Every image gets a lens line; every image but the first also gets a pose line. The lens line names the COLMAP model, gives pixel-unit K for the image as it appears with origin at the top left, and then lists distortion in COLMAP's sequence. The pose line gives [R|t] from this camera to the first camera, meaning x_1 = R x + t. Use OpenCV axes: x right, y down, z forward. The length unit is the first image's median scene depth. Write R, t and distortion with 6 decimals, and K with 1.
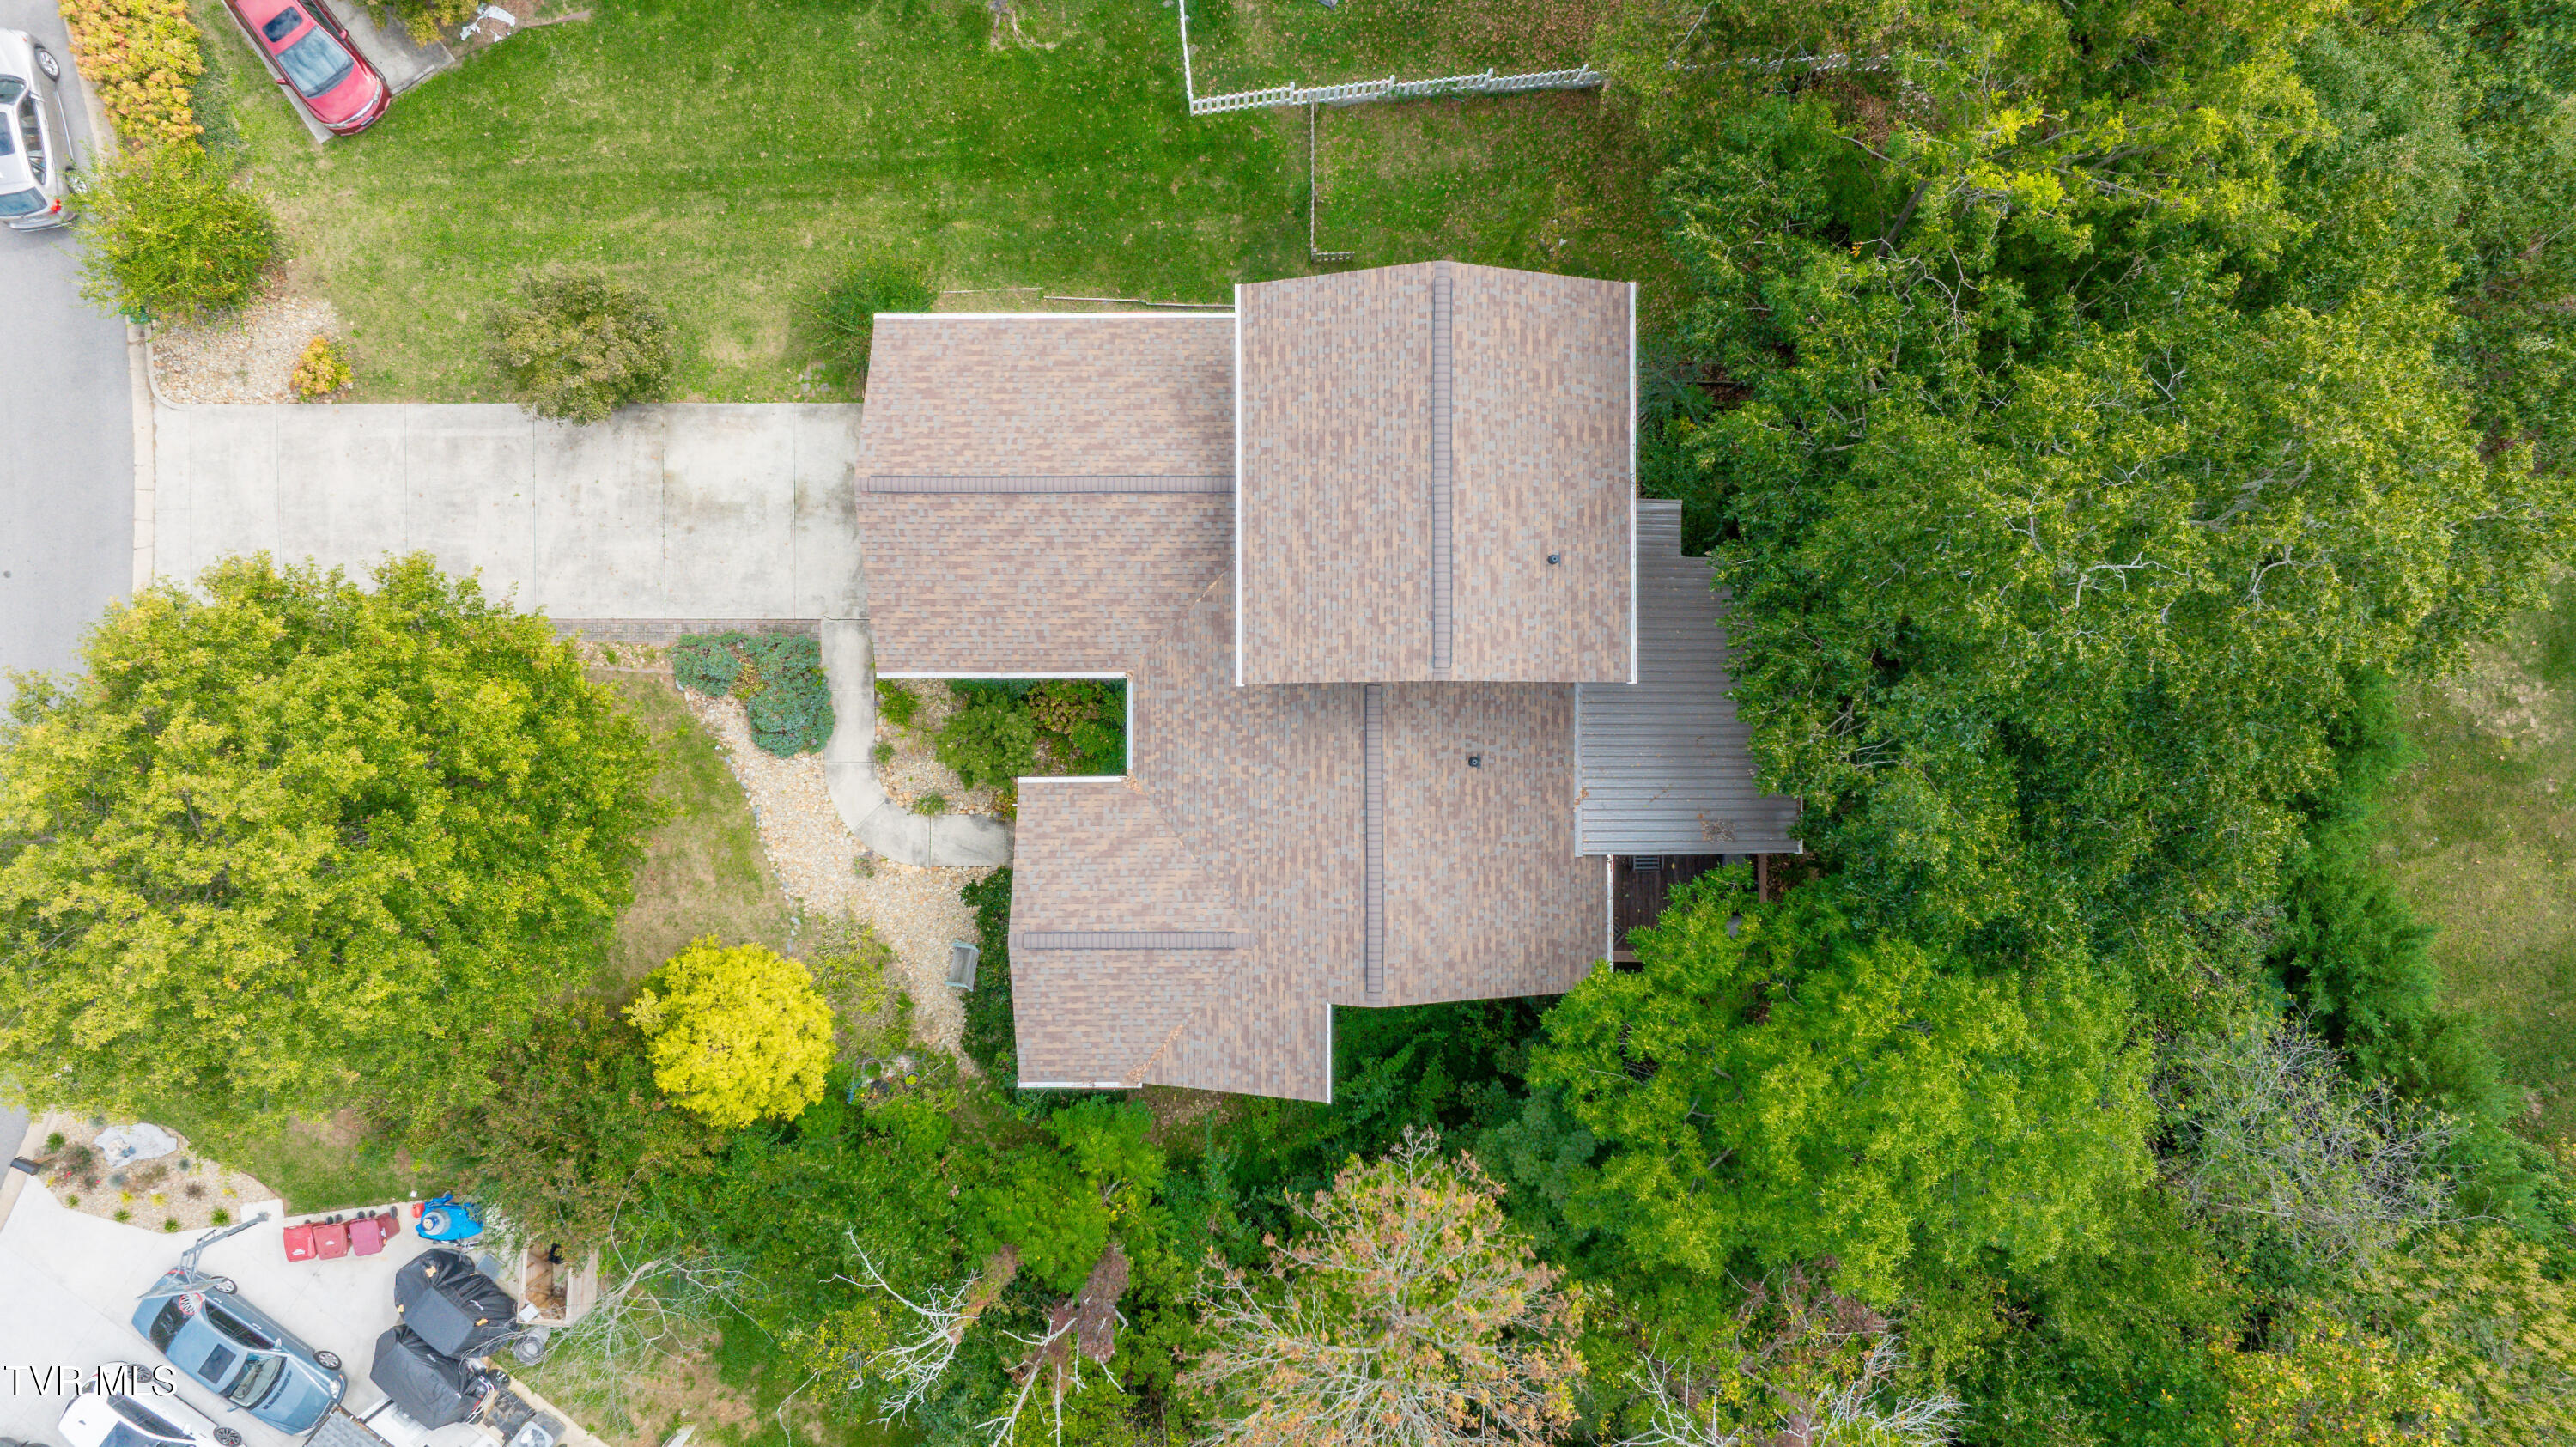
lens RADIAL K [[1809.8, 0, 1288.0], [0, 1809.8, 723.5], [0, 0, 1]] dist [-0.022575, 0.005591]
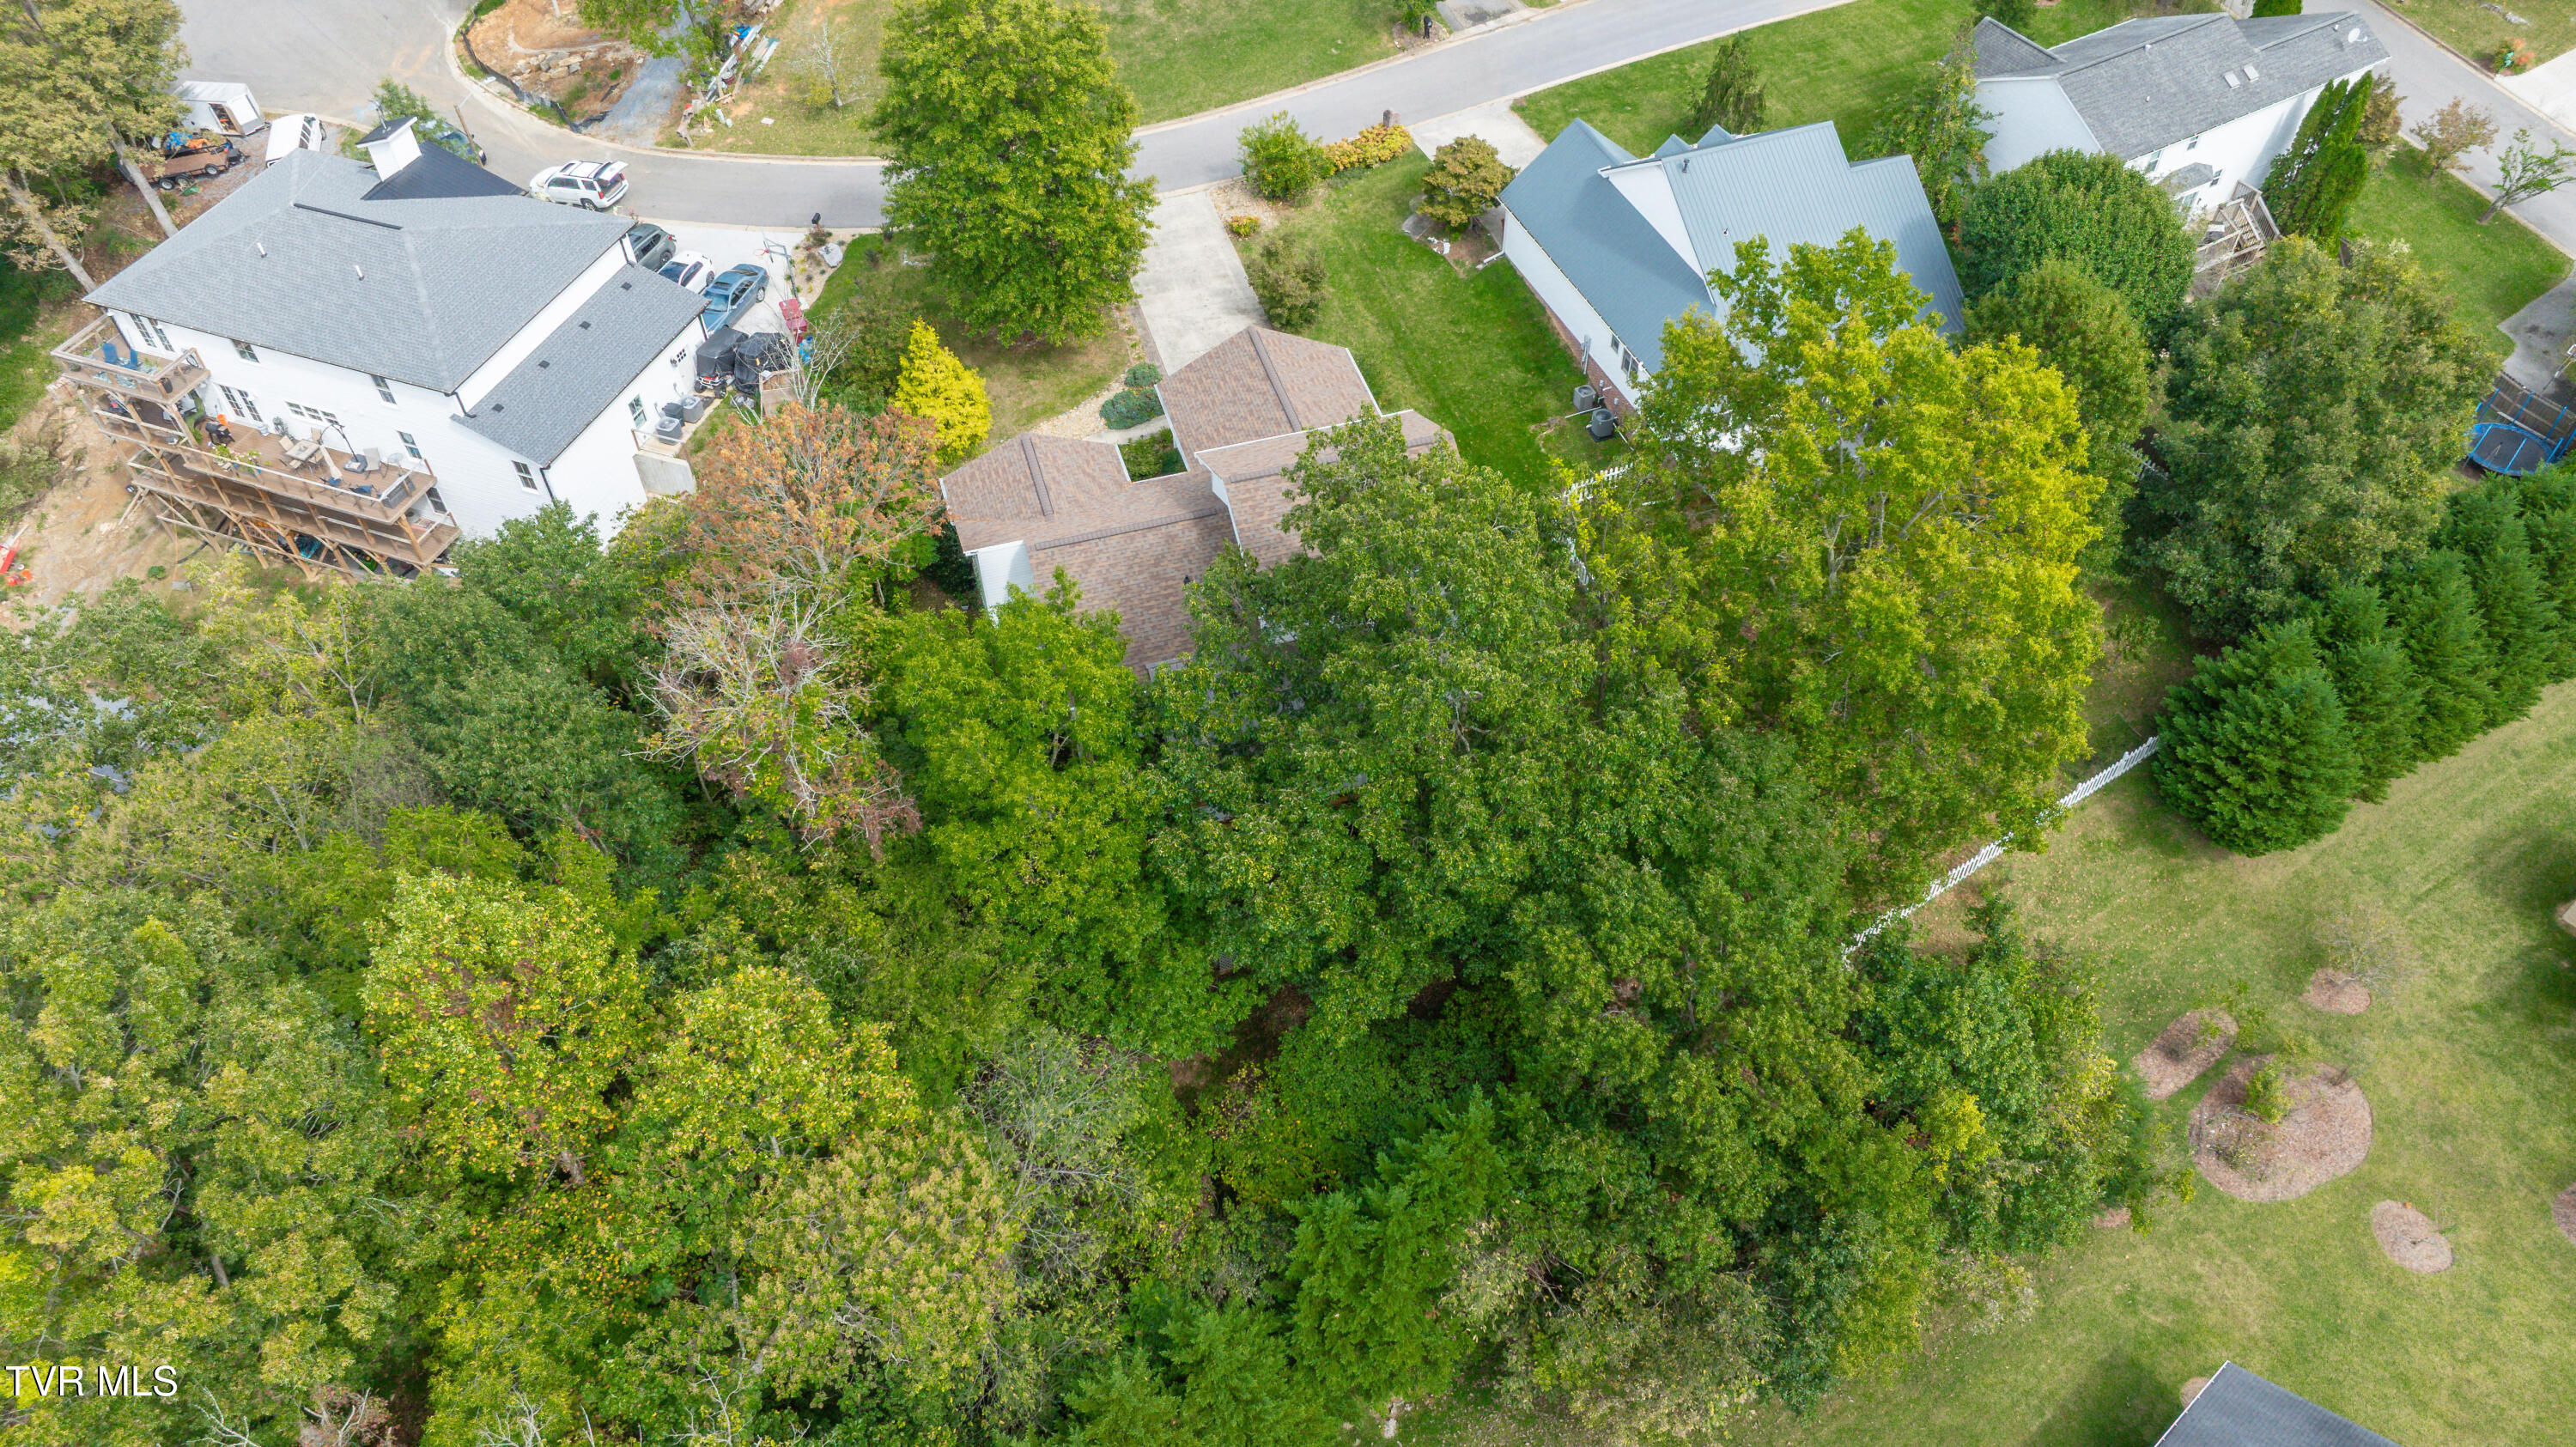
lens RADIAL K [[1809.8, 0, 1288.0], [0, 1809.8, 723.5], [0, 0, 1]] dist [-0.022575, 0.005591]
pose [[0.287434, 0.717590, -0.634387, 1.090920], [-0.957800, 0.216102, -0.189524, 0.240216], [0.001091, 0.662091, 0.749422, -0.105897]]
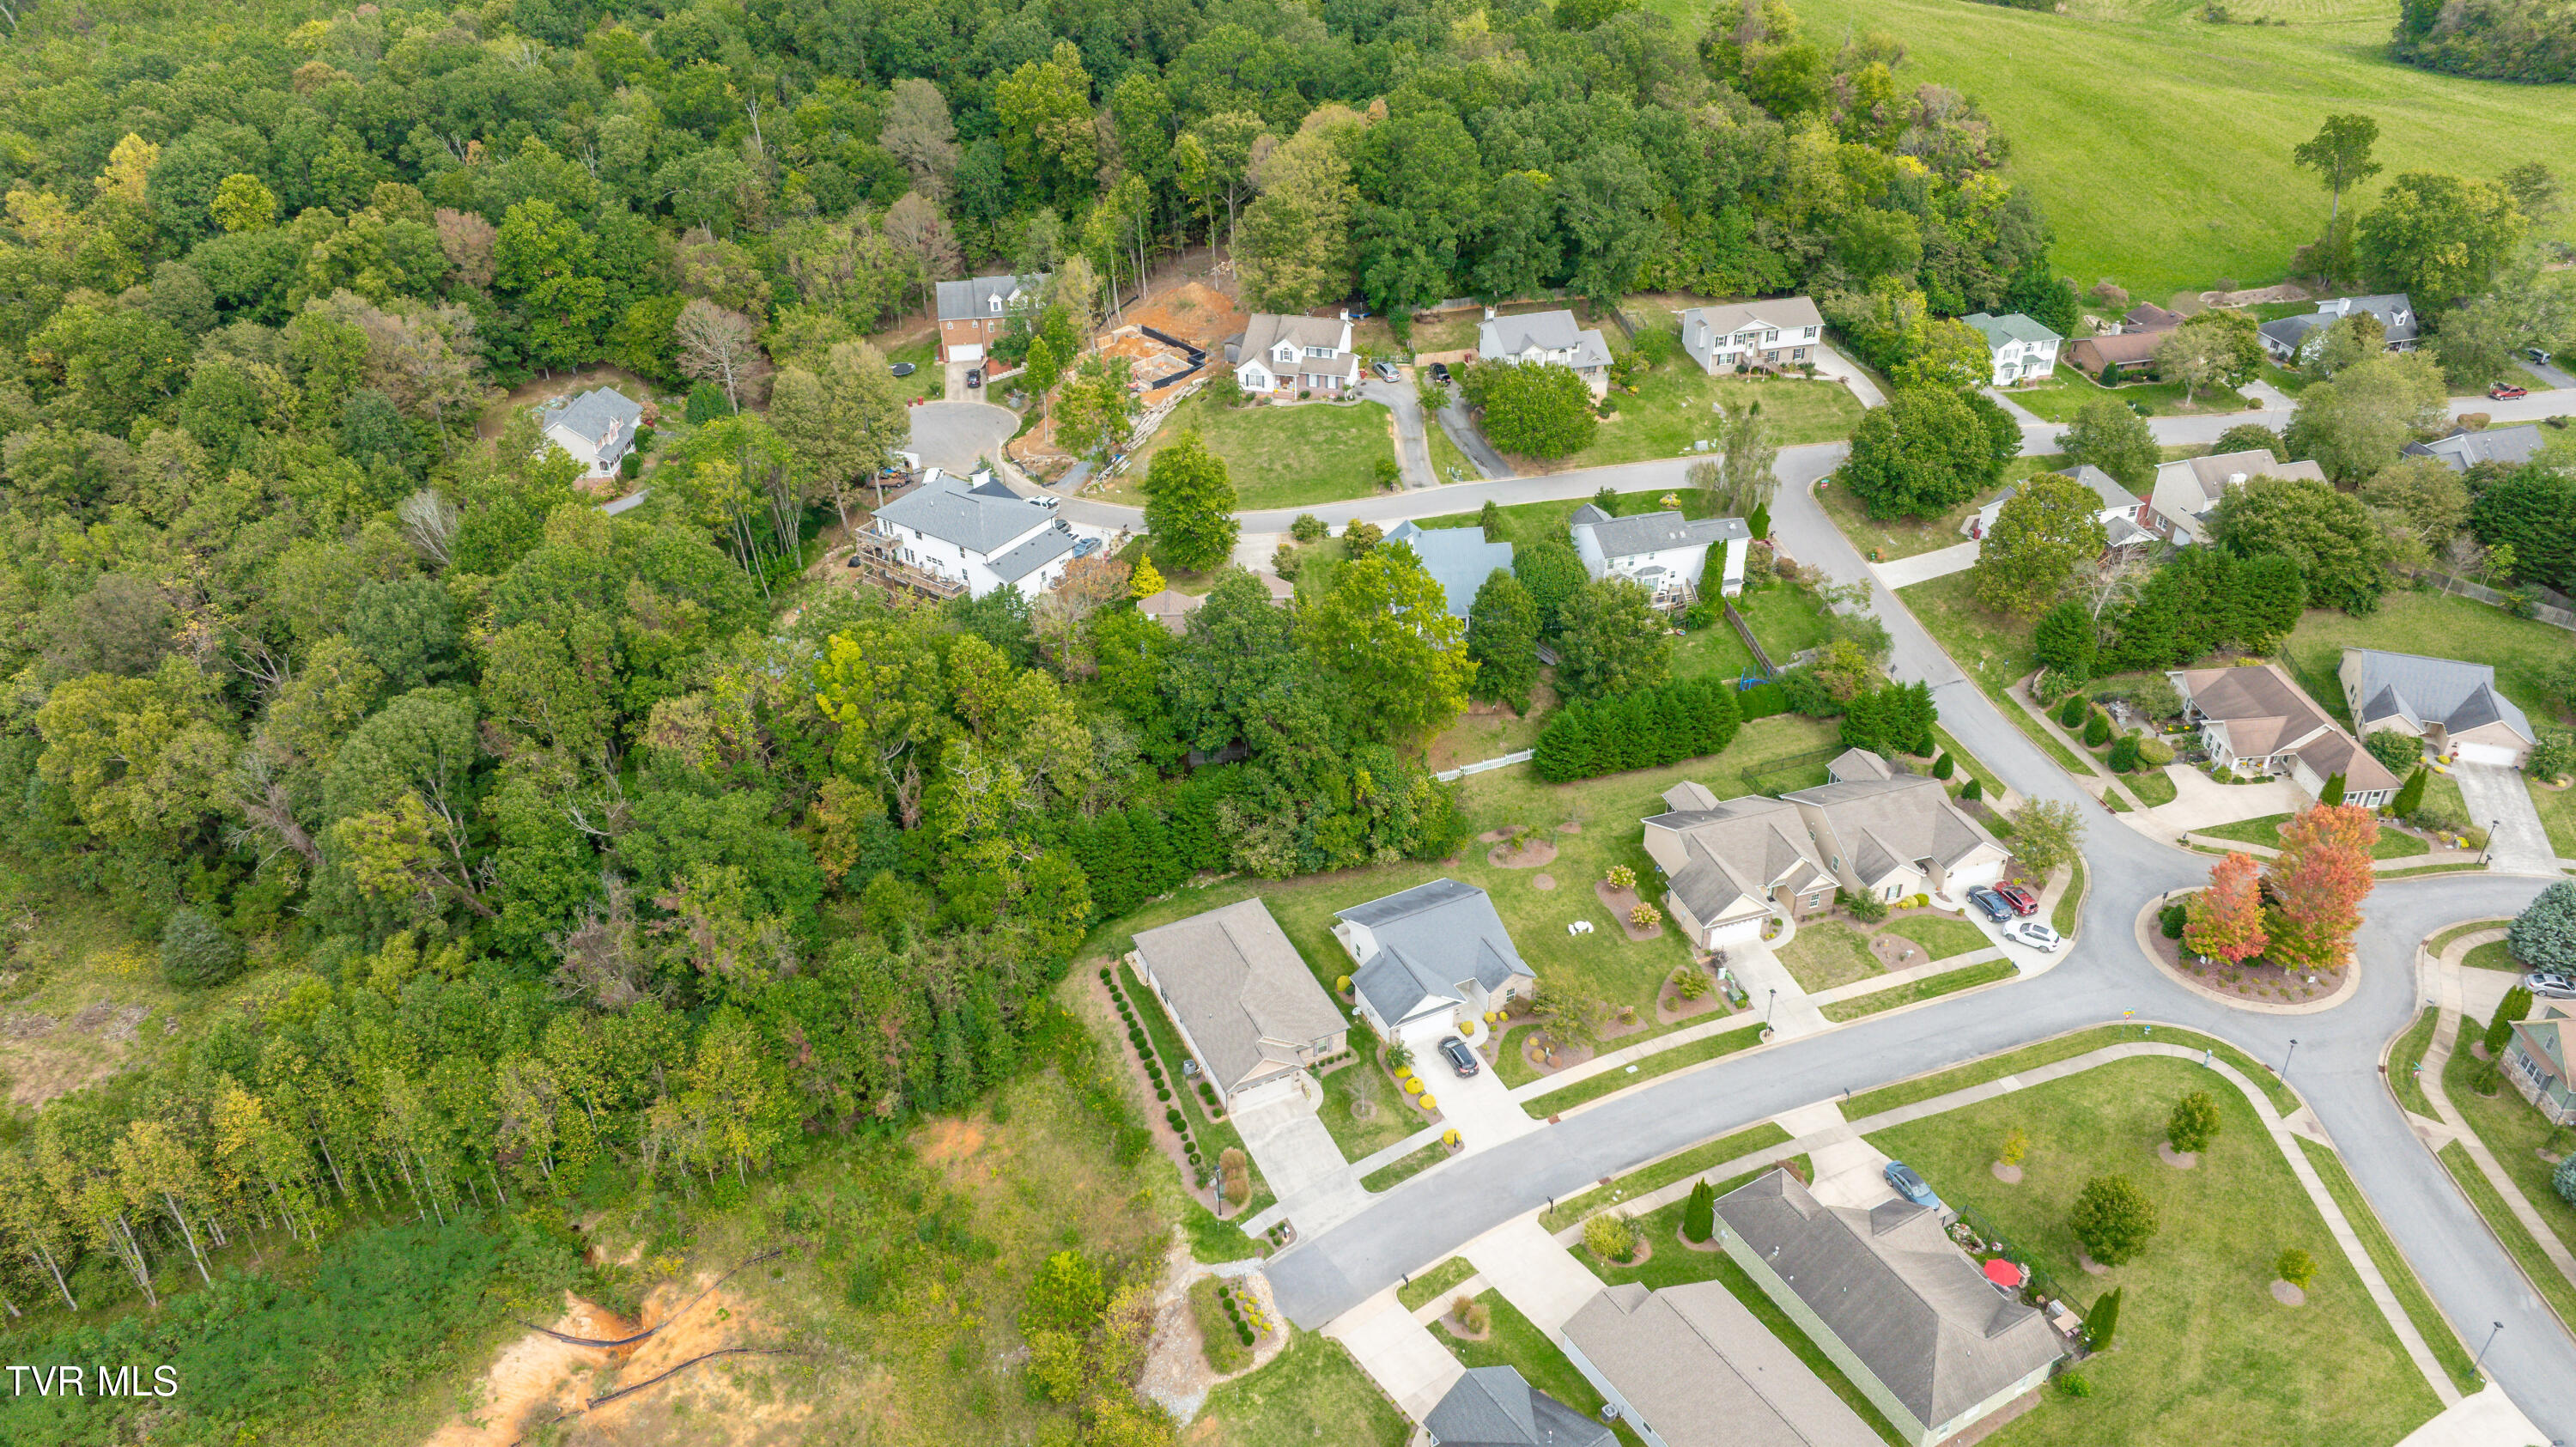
lens RADIAL K [[1809.8, 0, 1288.0], [0, 1809.8, 723.5], [0, 0, 1]] dist [-0.022575, 0.005591]
pose [[0.039180, 0.555286, -0.830736, 3.762996], [-0.999232, 0.021478, -0.032770, -0.030545], [-0.000355, 0.831382, 0.555701, -1.318056]]
